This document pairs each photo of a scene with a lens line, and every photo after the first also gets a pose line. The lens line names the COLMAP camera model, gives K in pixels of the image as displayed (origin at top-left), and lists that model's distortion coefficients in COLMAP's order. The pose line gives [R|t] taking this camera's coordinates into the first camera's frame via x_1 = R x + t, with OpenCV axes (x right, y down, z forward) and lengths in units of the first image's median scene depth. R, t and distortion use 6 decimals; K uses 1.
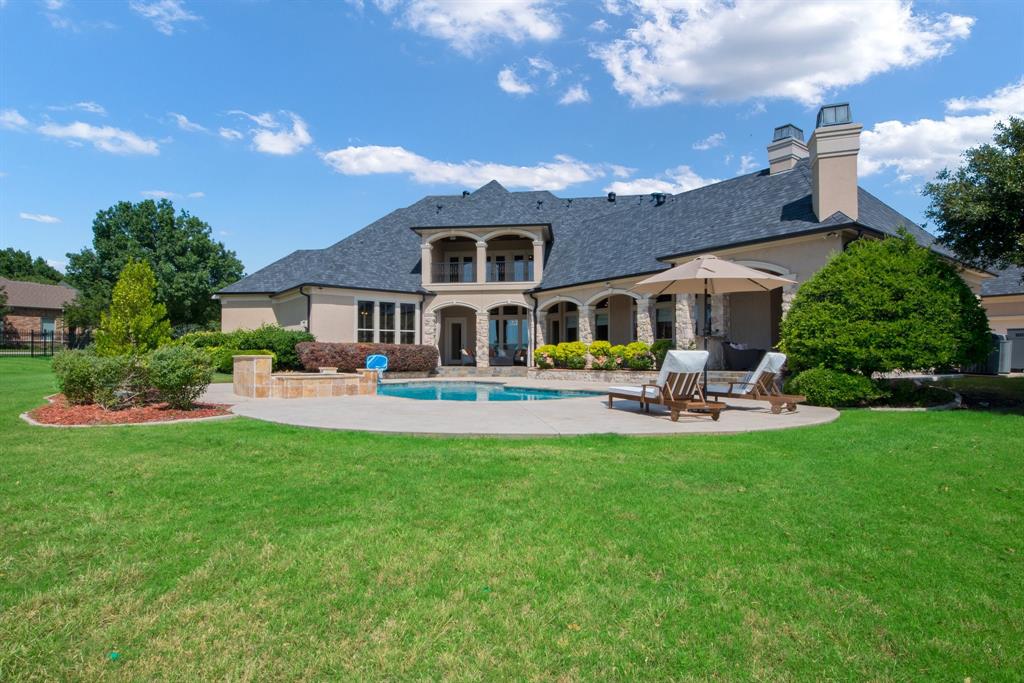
lens RADIAL K [[560.3, 0, 516.1], [0, 560.3, 345.8], [0, 0, 1]] dist [0.021117, -0.006599]
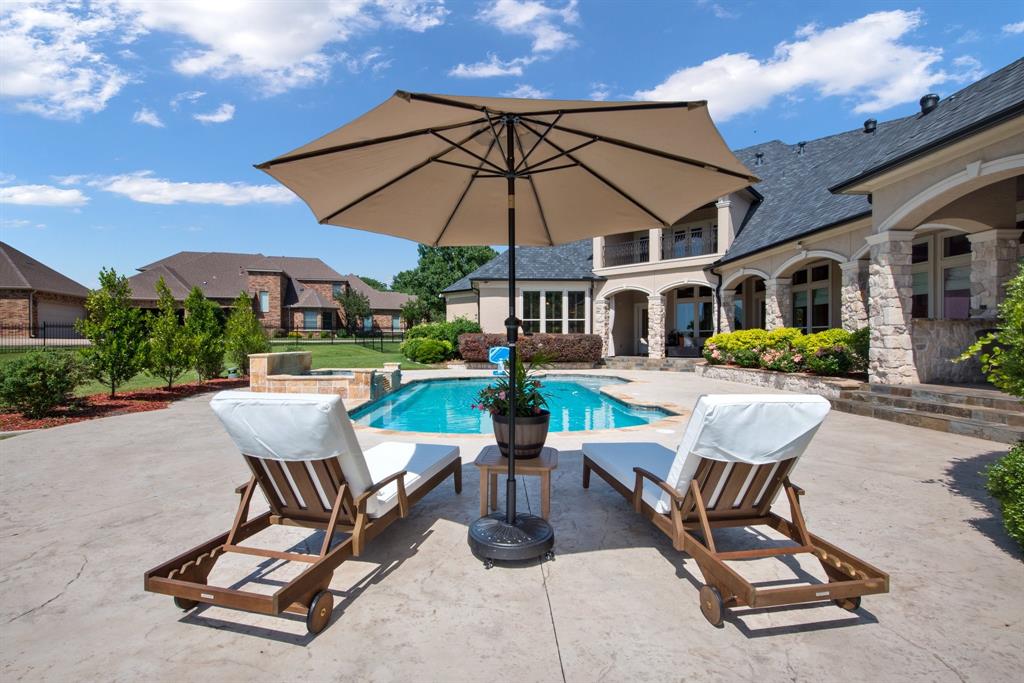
lens RADIAL K [[468.0, 0, 505.6], [0, 468.0, 345.7], [0, 0, 1]] dist [-0.006572, -0.001640]
pose [[0.801191, 0.006832, -0.598370, 0.191457], [0.014817, 0.999402, 0.031249, -0.008785], [0.598225, -0.033902, 0.800610, 0.282959]]
